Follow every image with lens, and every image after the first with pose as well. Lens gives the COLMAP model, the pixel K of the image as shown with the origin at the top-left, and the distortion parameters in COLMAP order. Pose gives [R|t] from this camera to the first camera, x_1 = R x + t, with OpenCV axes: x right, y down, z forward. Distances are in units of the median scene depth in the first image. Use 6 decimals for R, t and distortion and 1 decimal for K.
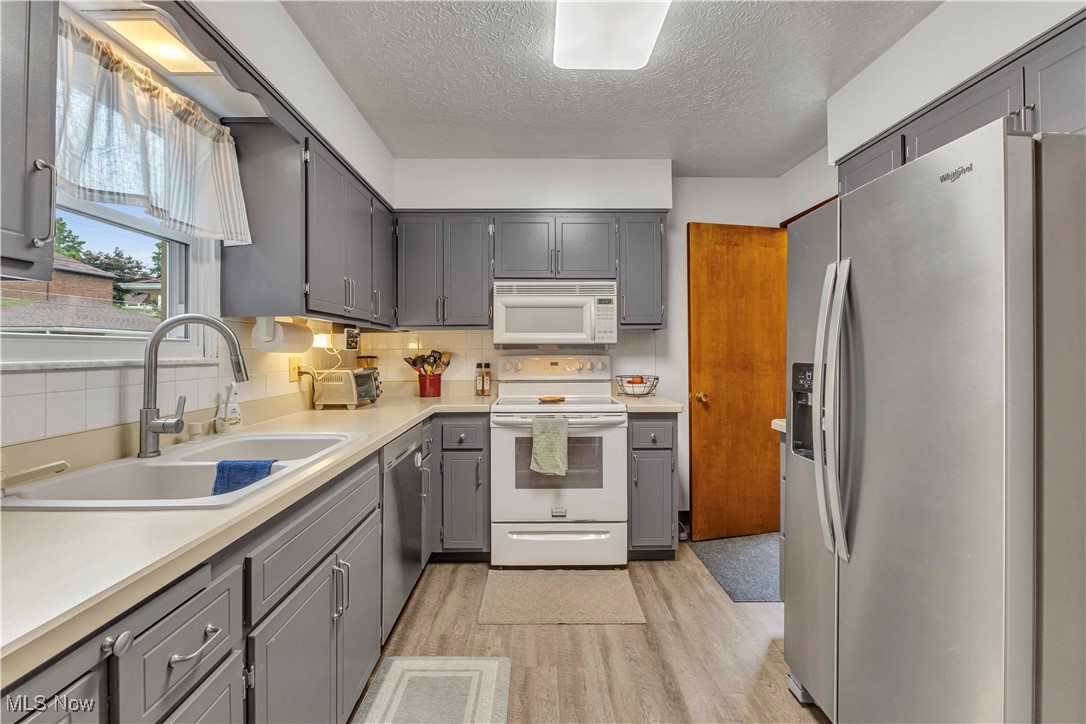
lens RADIAL K [[477.2, 0, 530.6], [0, 477.2, 352.0], [0, 0, 1]] dist [-0.008723, -0.001294]
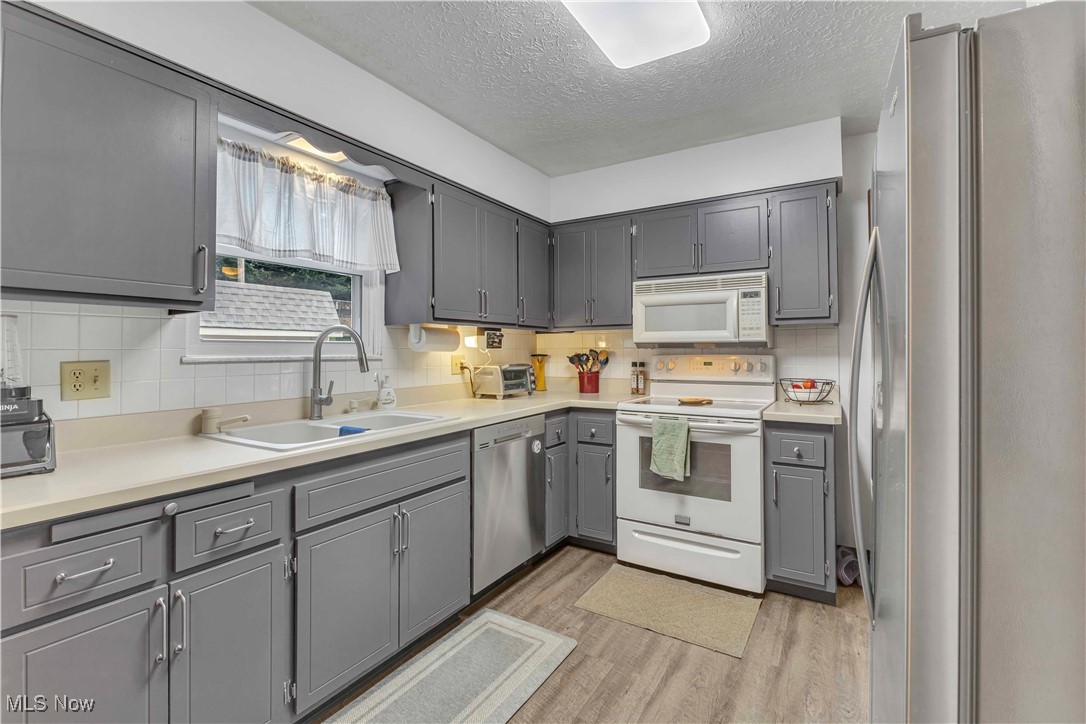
lens RADIAL K [[477.2, 0, 545.3], [0, 477.2, 347.2], [0, 0, 1]] dist [-0.008723, -0.001294]
pose [[0.851614, -0.002290, -0.524164, 0.361328], [-0.001115, 0.999980, -0.006181, -0.001775], [0.524168, 0.005848, 0.851595, 0.049198]]
